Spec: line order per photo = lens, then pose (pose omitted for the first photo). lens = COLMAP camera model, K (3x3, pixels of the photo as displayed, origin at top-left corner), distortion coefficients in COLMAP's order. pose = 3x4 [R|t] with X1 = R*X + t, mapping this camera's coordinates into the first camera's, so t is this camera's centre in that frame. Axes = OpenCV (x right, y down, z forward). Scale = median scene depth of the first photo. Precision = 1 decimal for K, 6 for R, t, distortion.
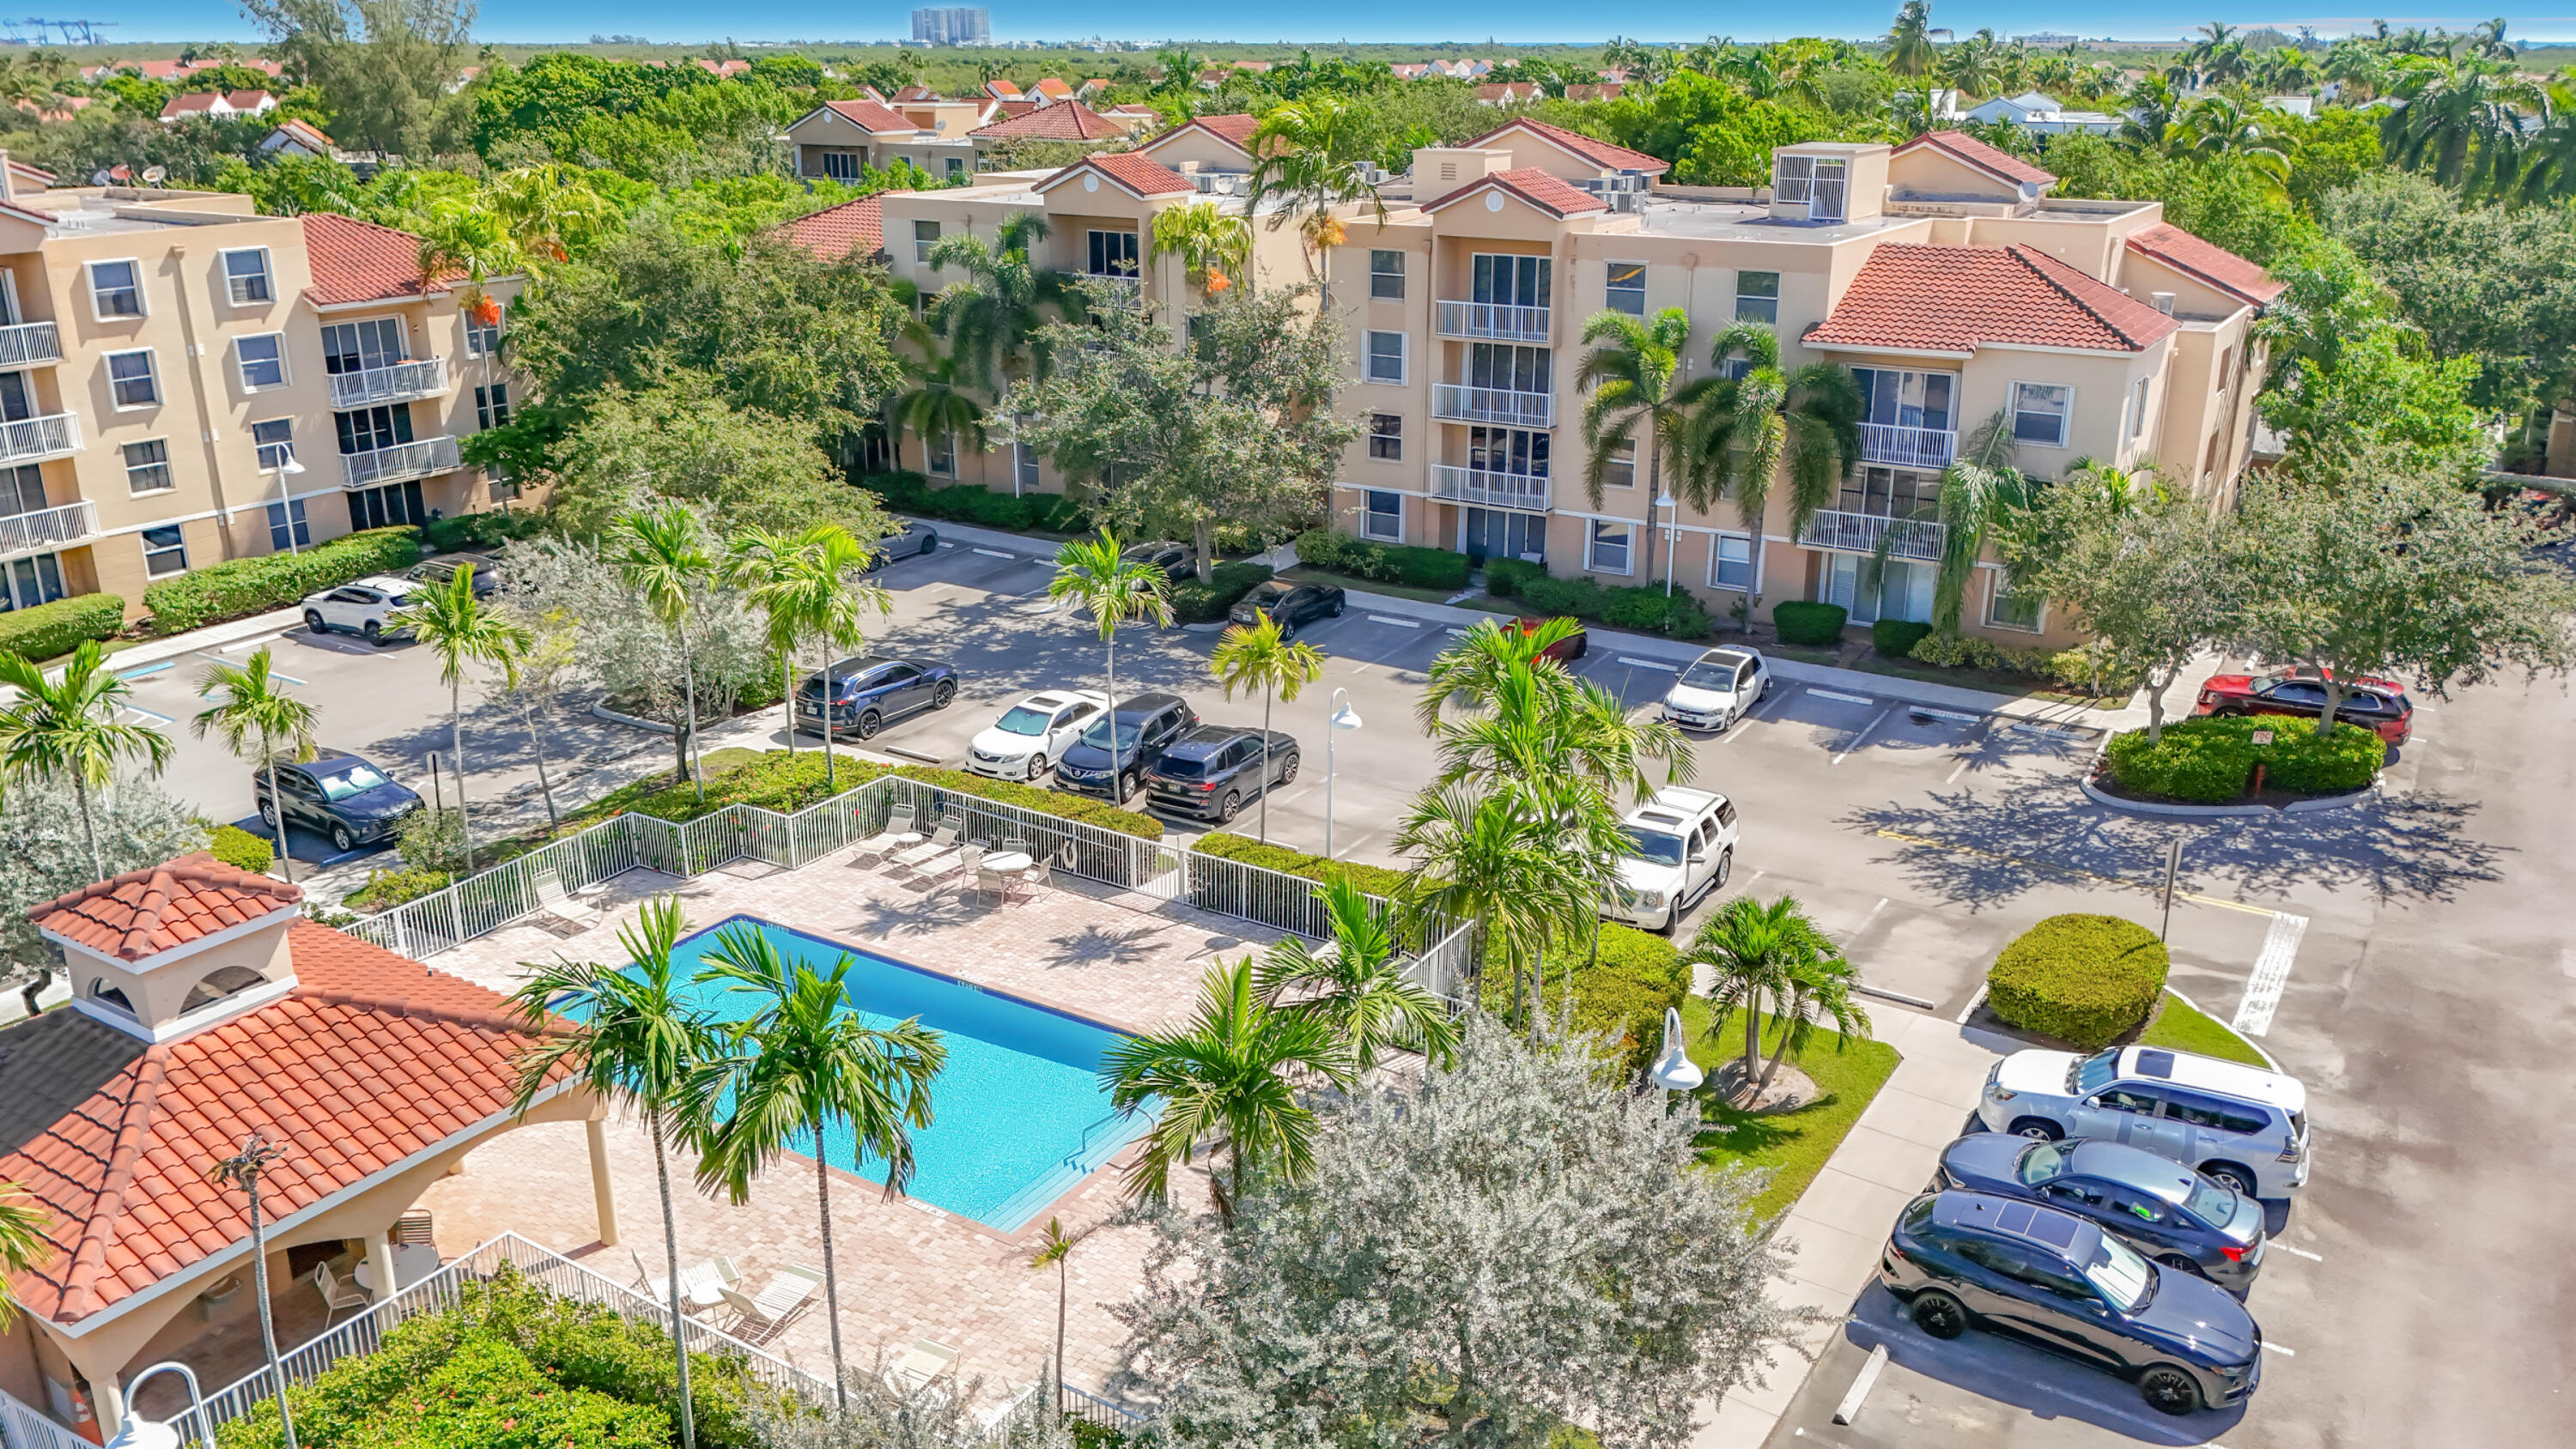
lens RADIAL K [[1969.8, 0, 1287.1], [0, 1969.8, 729.7], [0, 0, 1]] dist [0.067708, -0.093756]
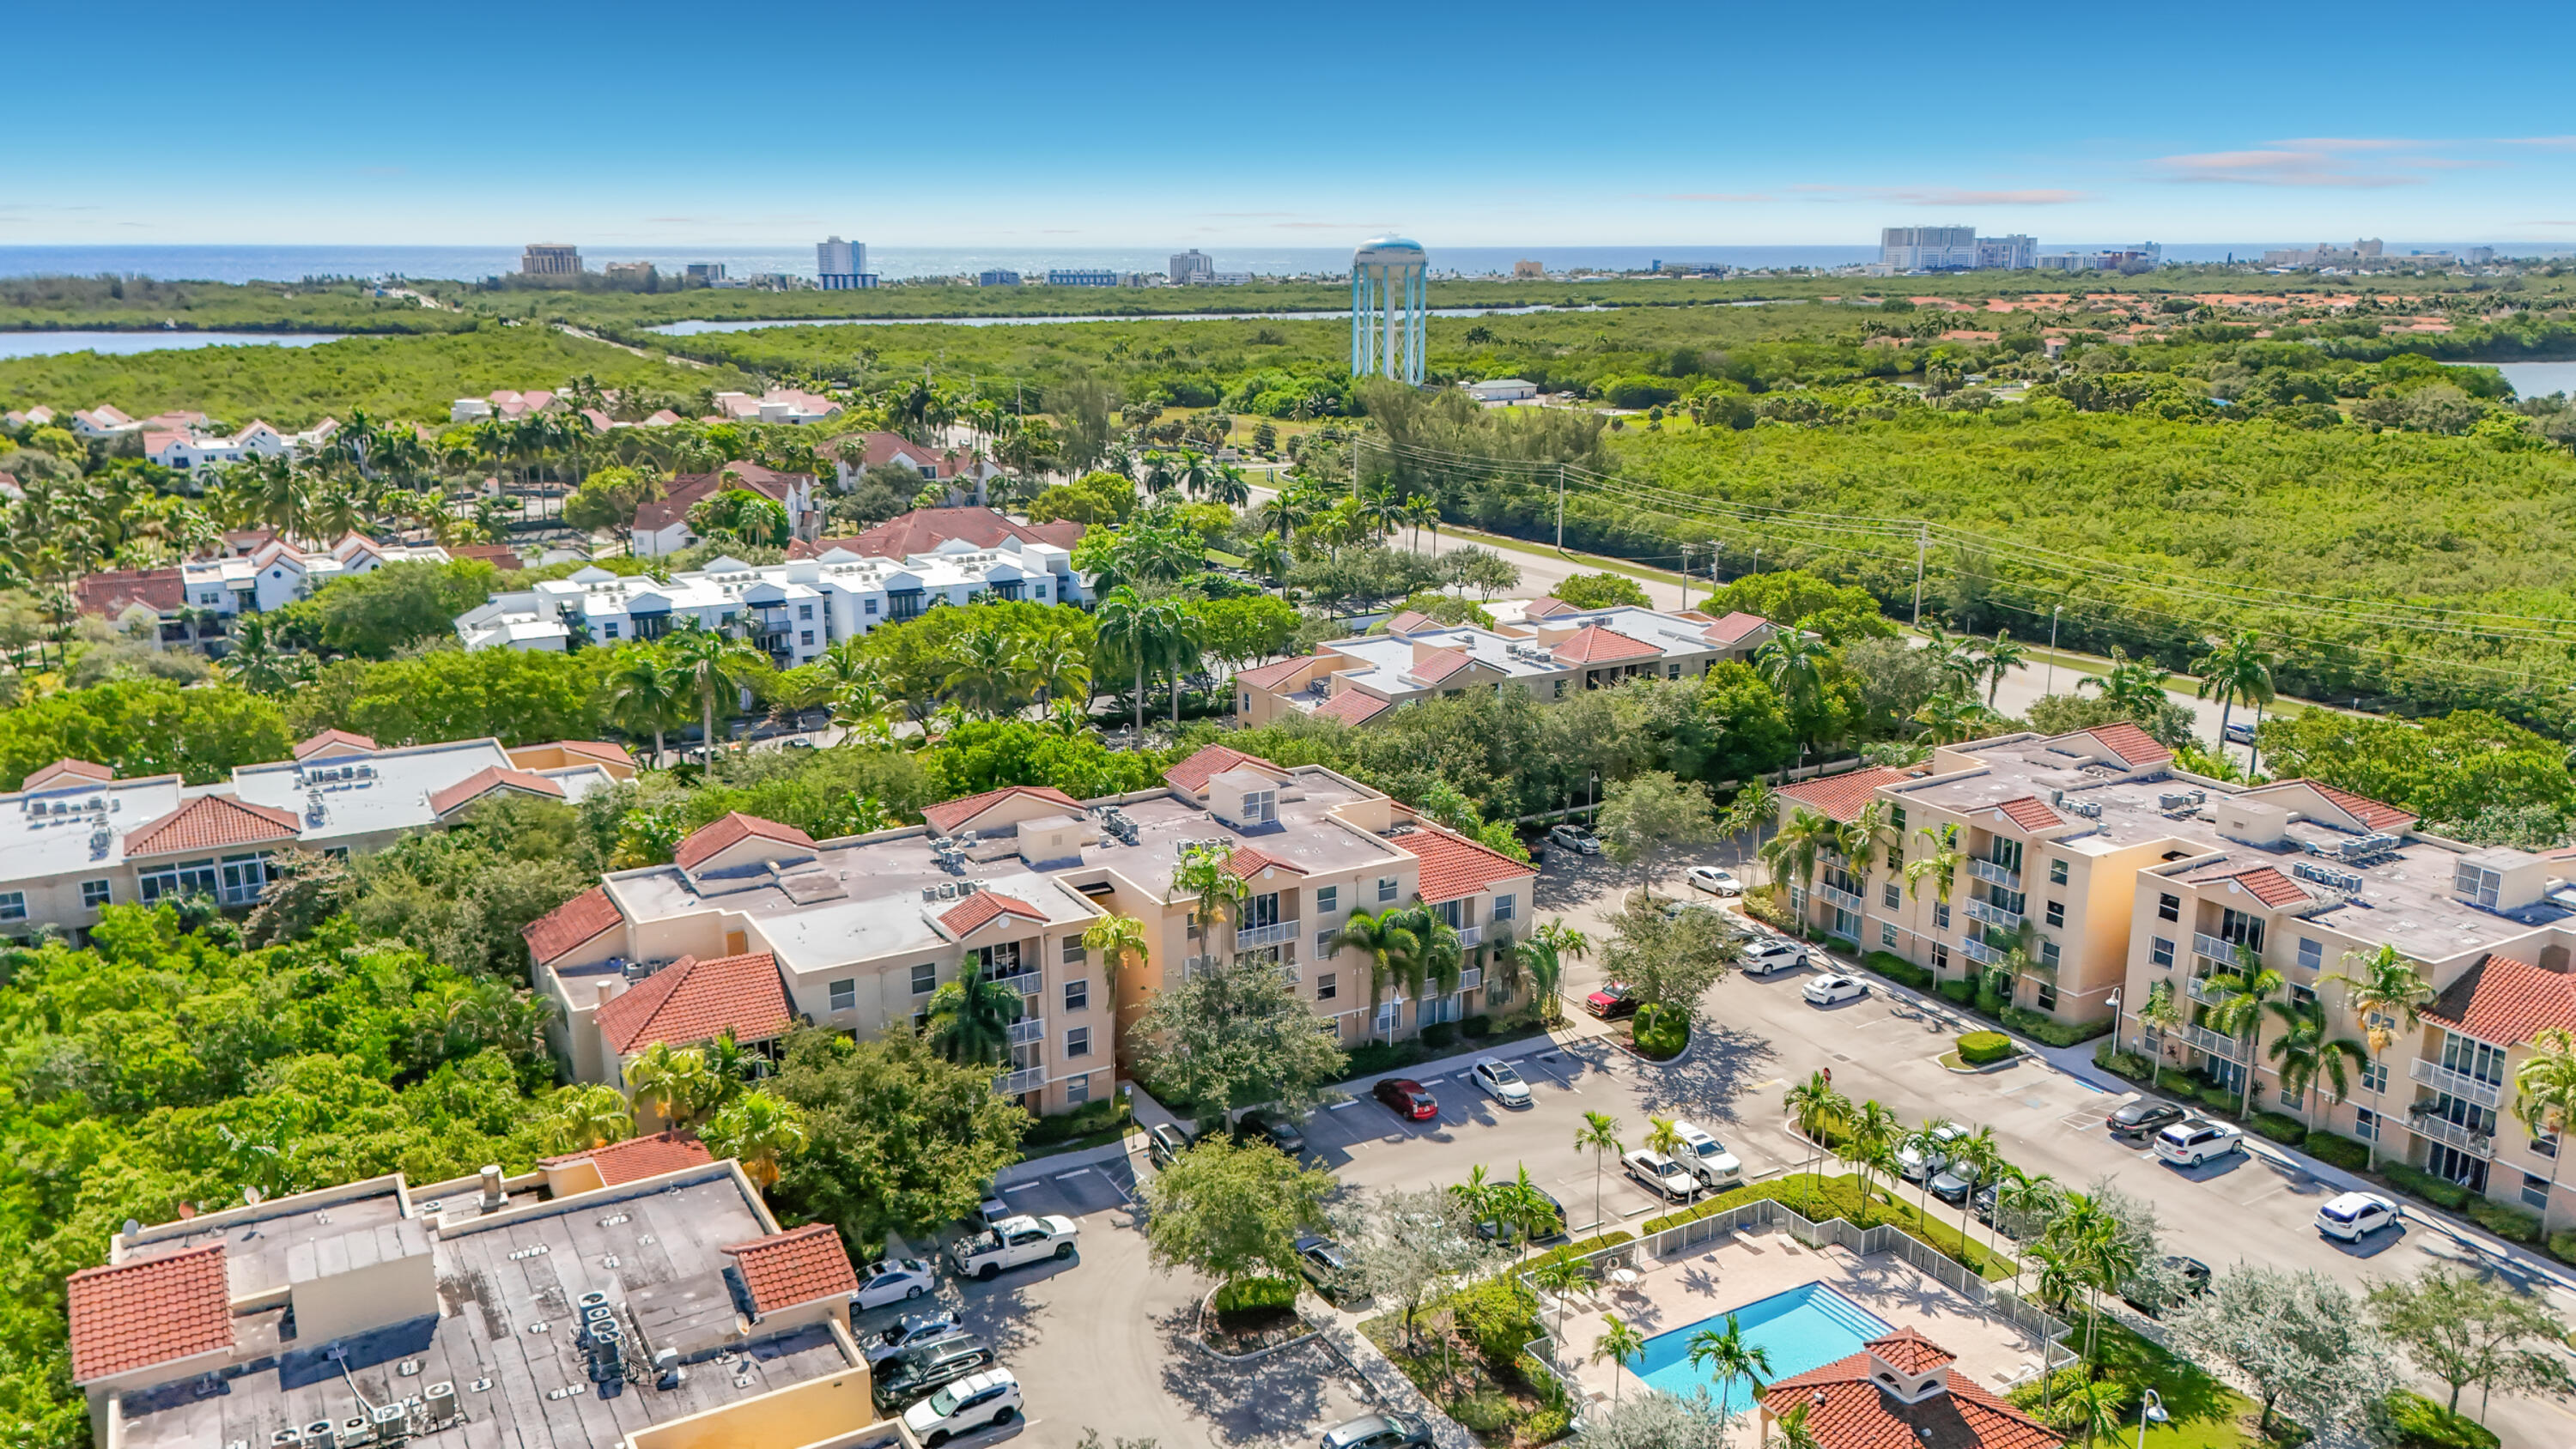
lens RADIAL K [[1938.7, 0, 1298.1], [0, 1938.7, 705.1], [0, 0, 1]] dist [0.066355, -0.092454]
pose [[0.466296, -0.202794, 0.861071, -1.707243], [0.289477, 0.954760, 0.068098, -0.657695], [-0.835925, 0.217506, 0.503905, 0.074734]]
